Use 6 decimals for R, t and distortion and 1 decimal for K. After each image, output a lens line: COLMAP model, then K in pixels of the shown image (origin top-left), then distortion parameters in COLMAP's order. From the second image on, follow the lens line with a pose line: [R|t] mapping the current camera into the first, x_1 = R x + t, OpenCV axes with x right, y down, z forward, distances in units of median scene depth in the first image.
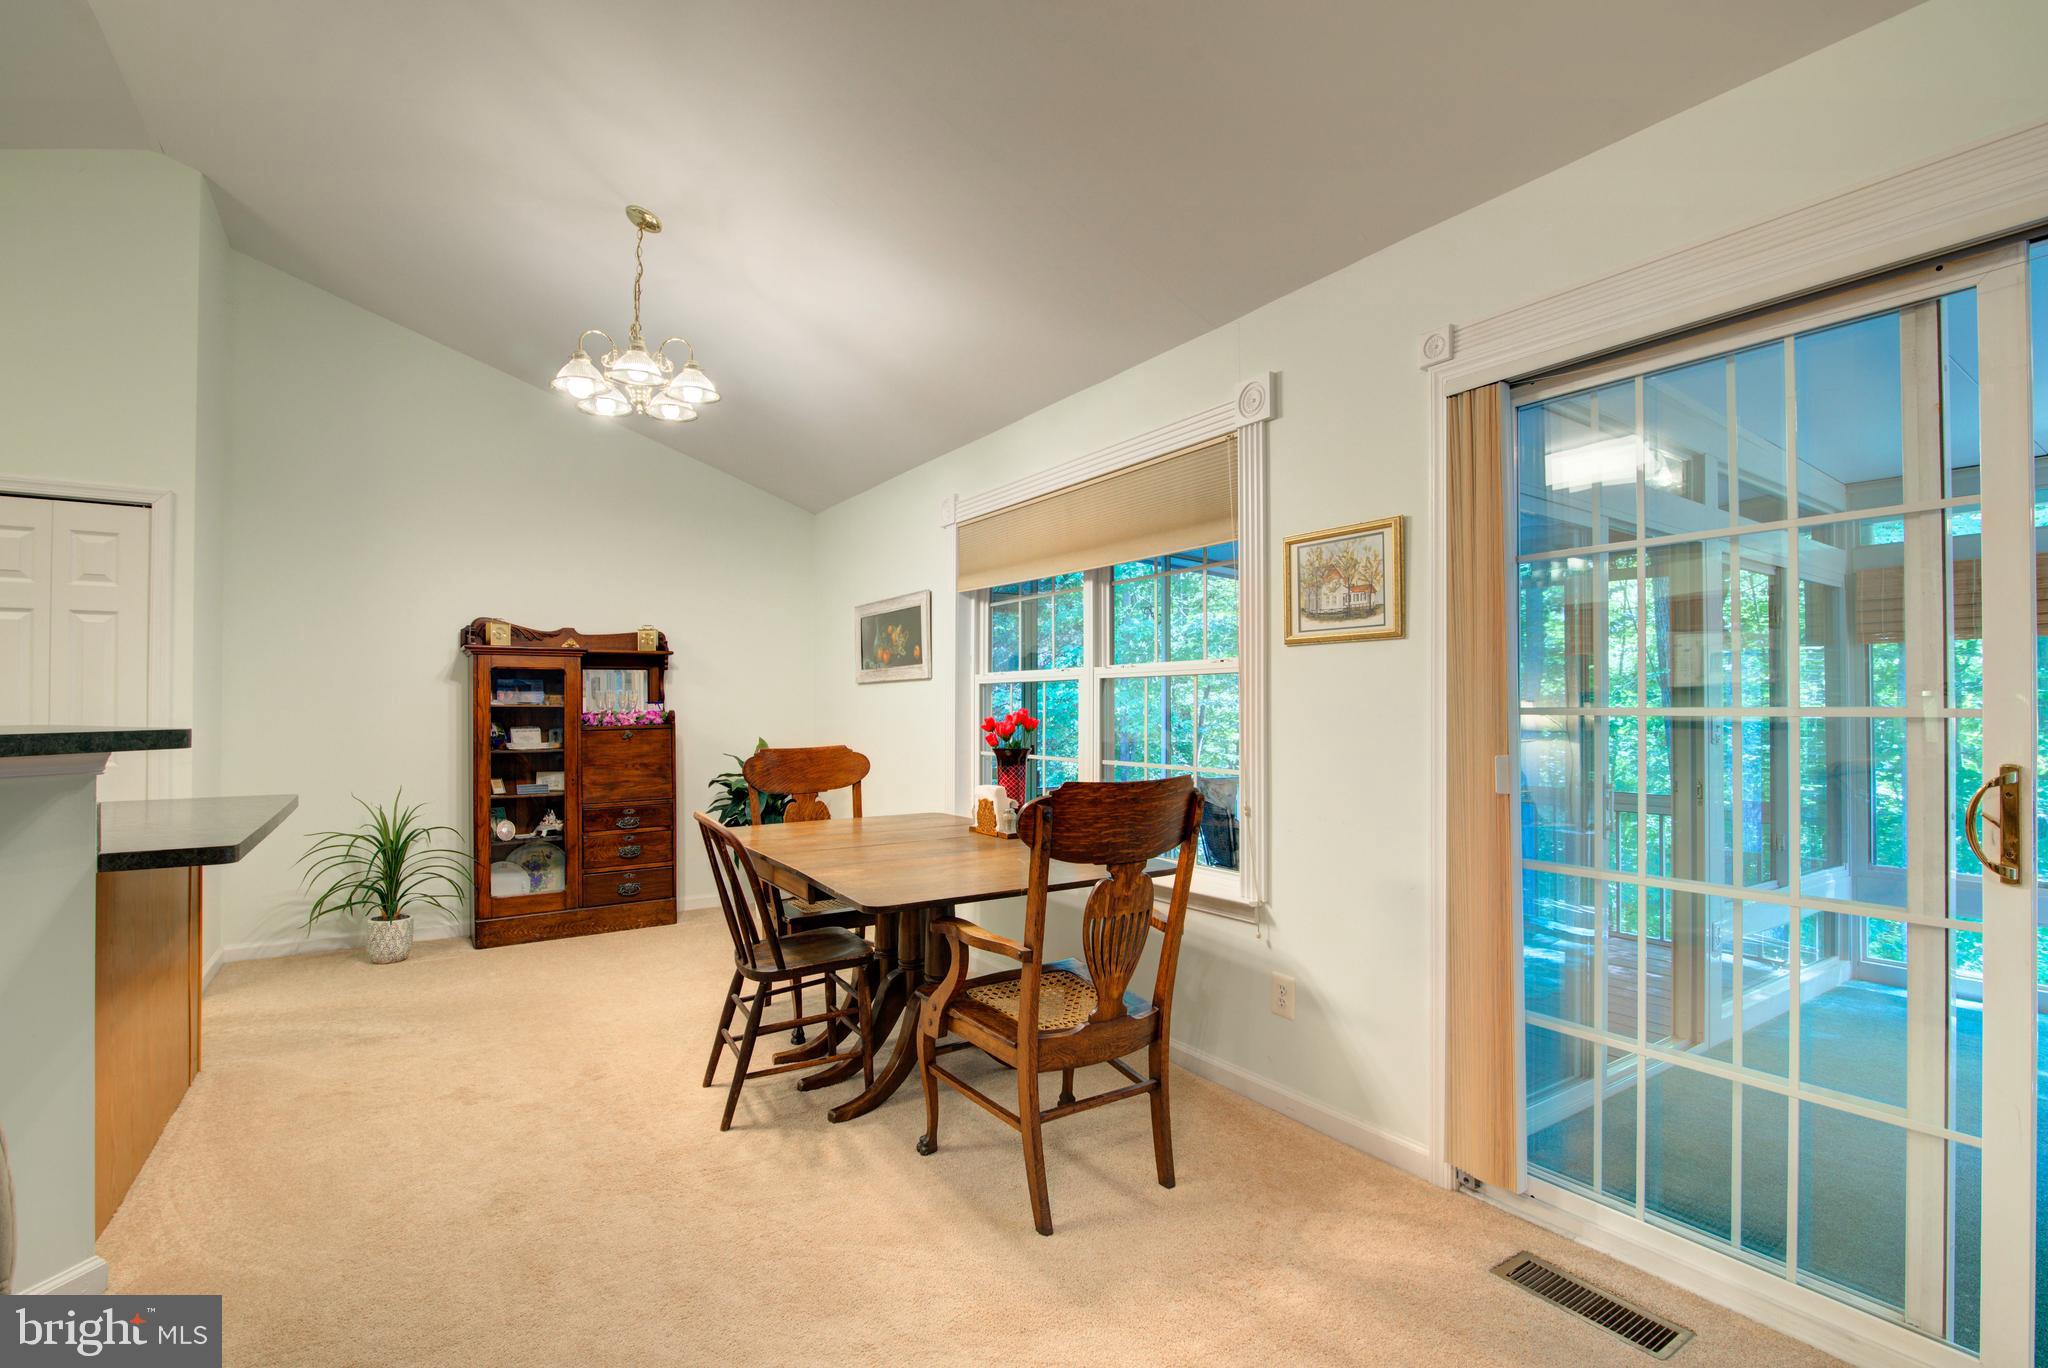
lens RADIAL K [[930.8, 0, 1025.3], [0, 930.8, 694.5], [0, 0, 1]] dist [-0.019855, 0.001376]
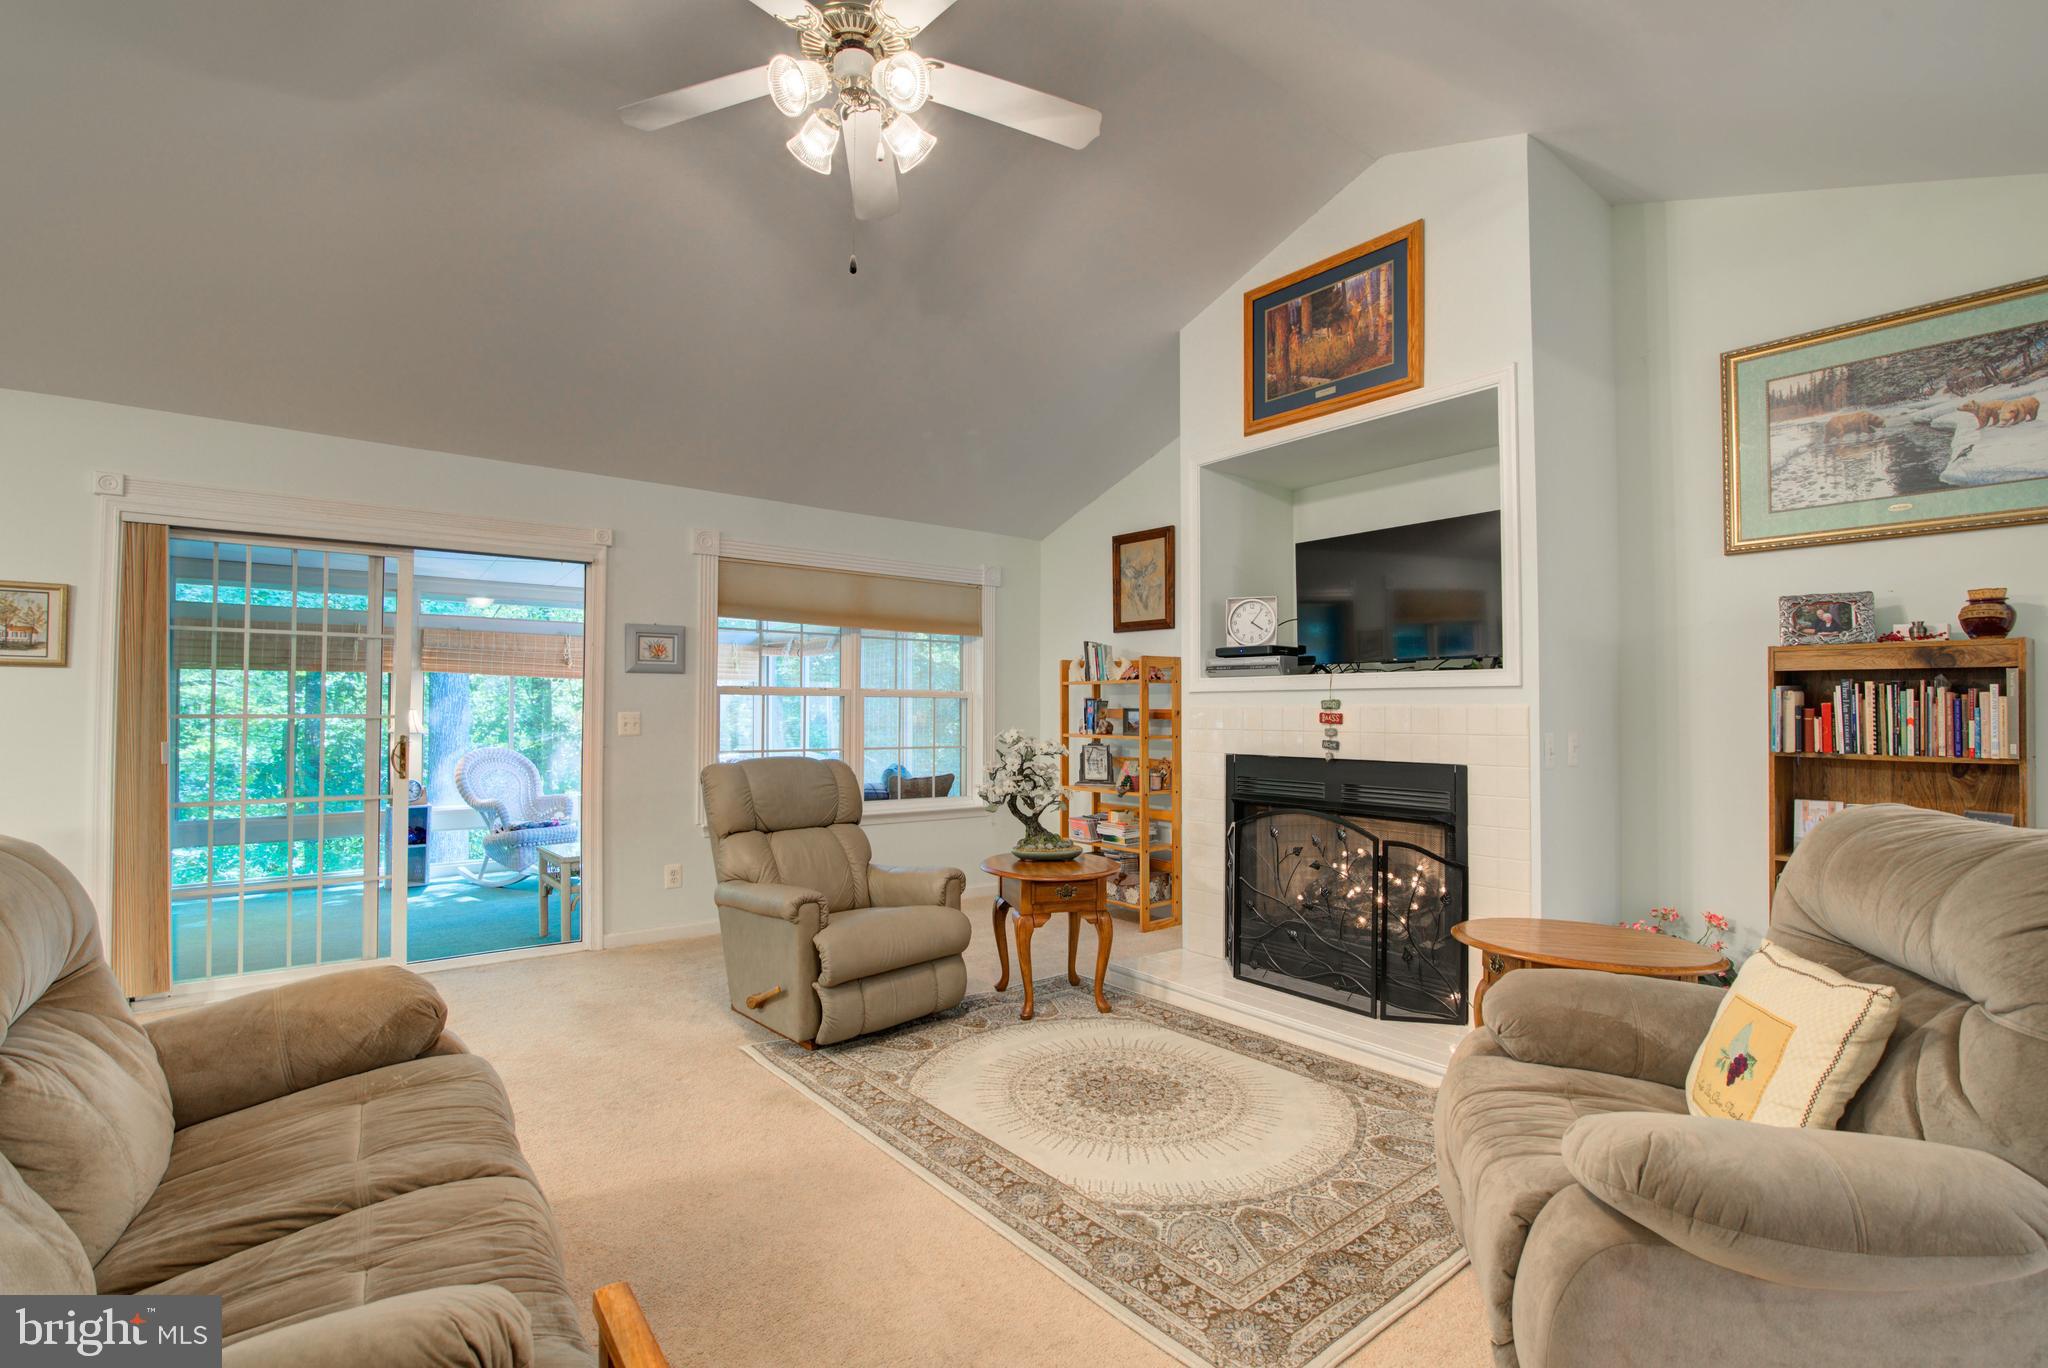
lens RADIAL K [[930.8, 0, 1025.3], [0, 930.8, 694.5], [0, 0, 1]] dist [-0.019855, 0.001376]
pose [[-0.080822, 0.019386, 0.996540, -0.824395], [-0.016353, 0.999650, -0.020773, -0.008183], [-0.996594, -0.017976, -0.080477, -0.291348]]
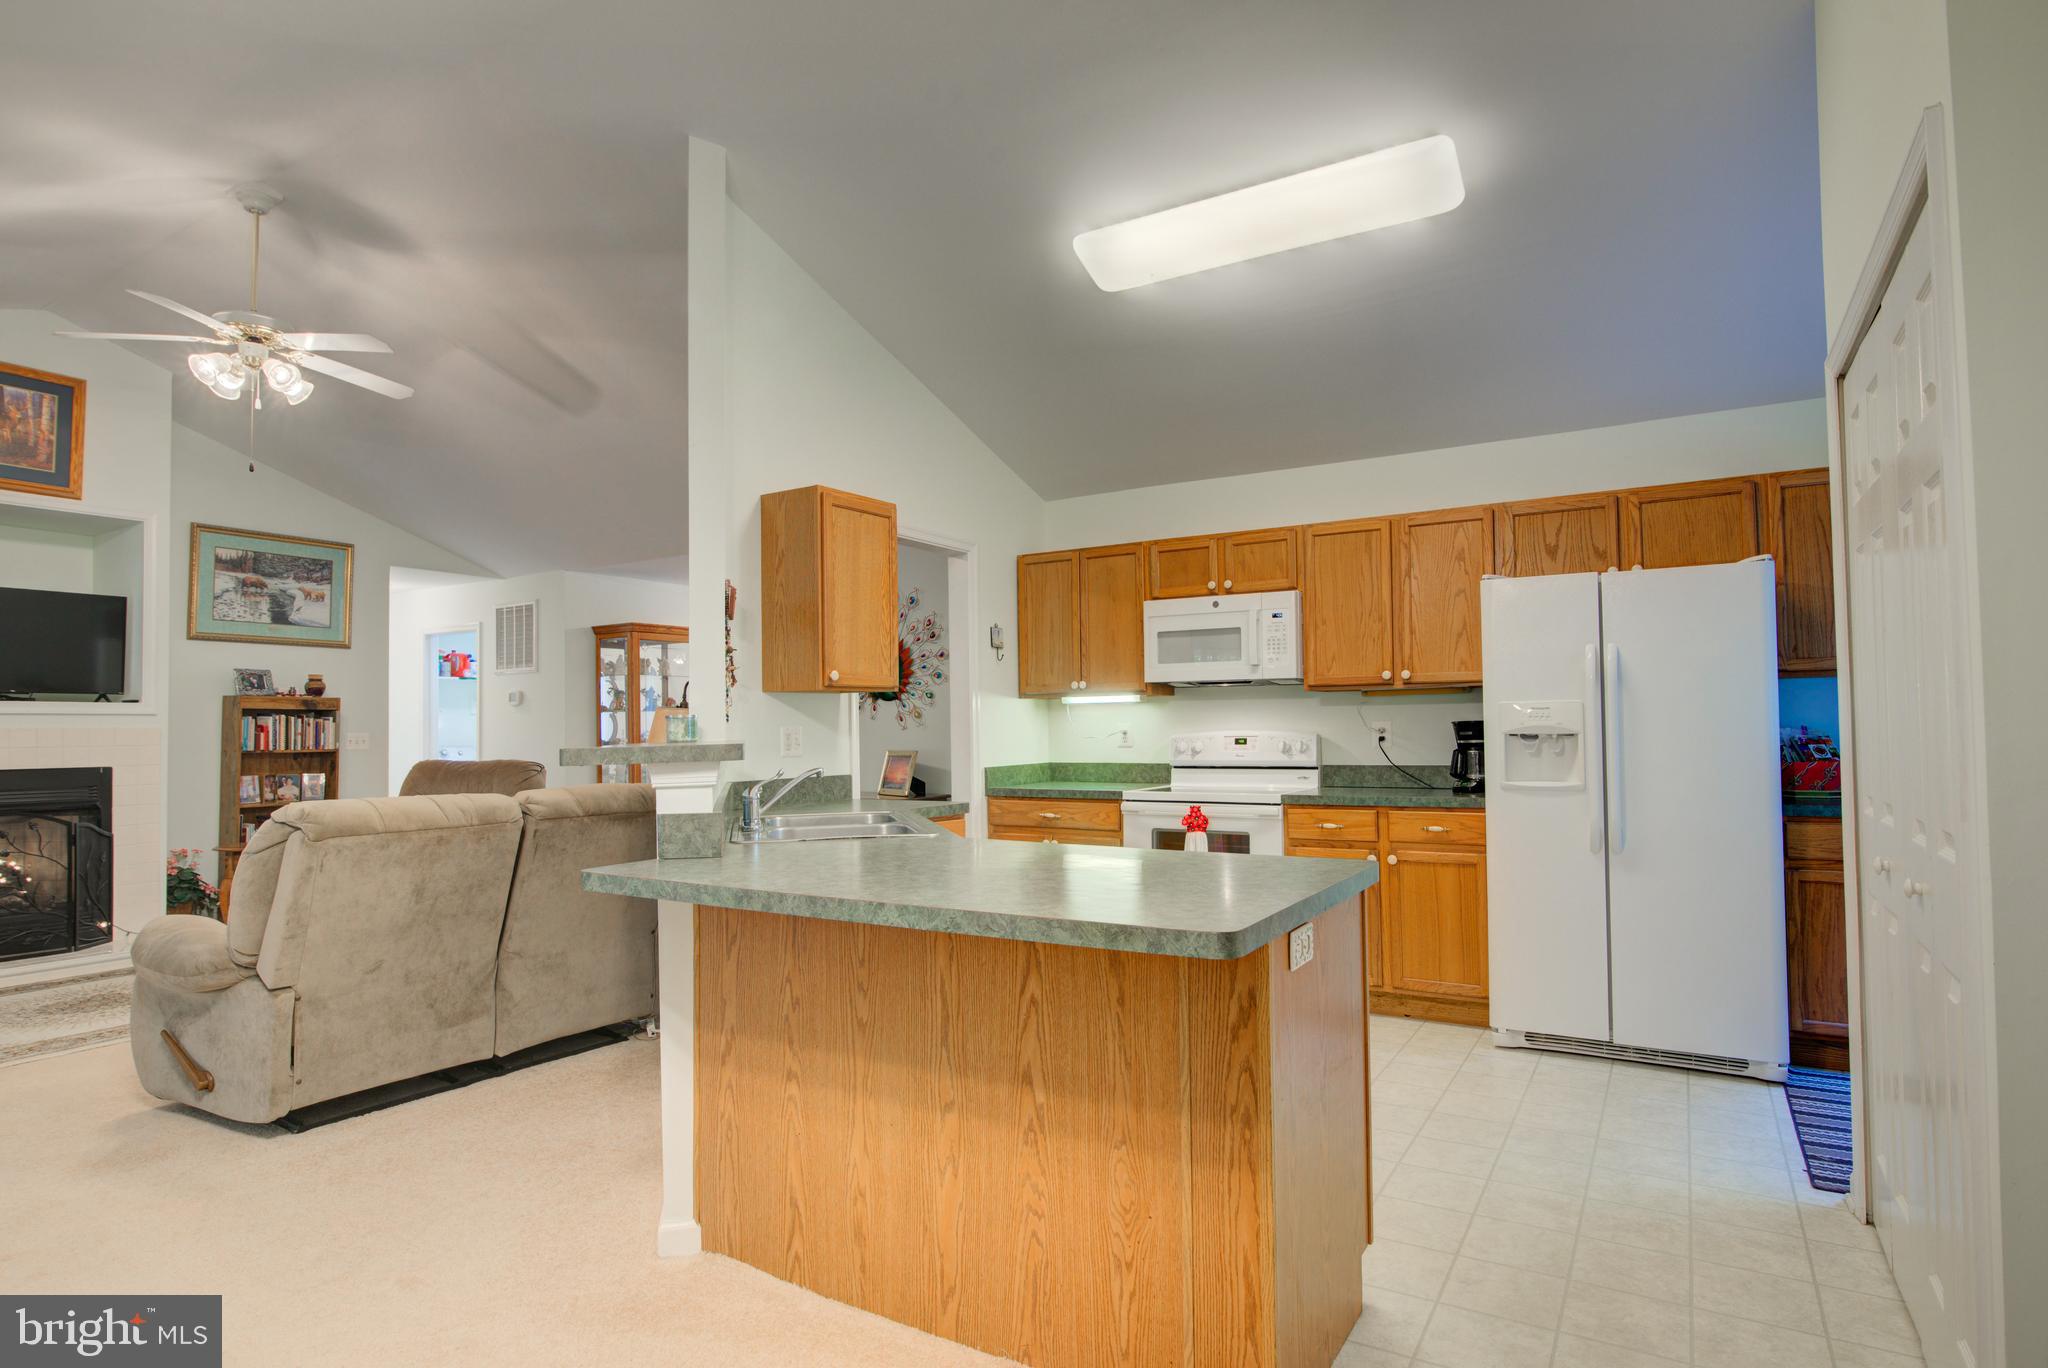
lens RADIAL K [[1080.4, 0, 1024.8], [0, 1080.4, 693.8], [0, 0, 1]] dist [-0.013058, 0.000970]
pose [[-0.906671, -0.001520, -0.421837, -0.472533], [0.017589, 0.998988, -0.041403, 0.019057], [0.421473, -0.044958, -0.905726, 1.310143]]
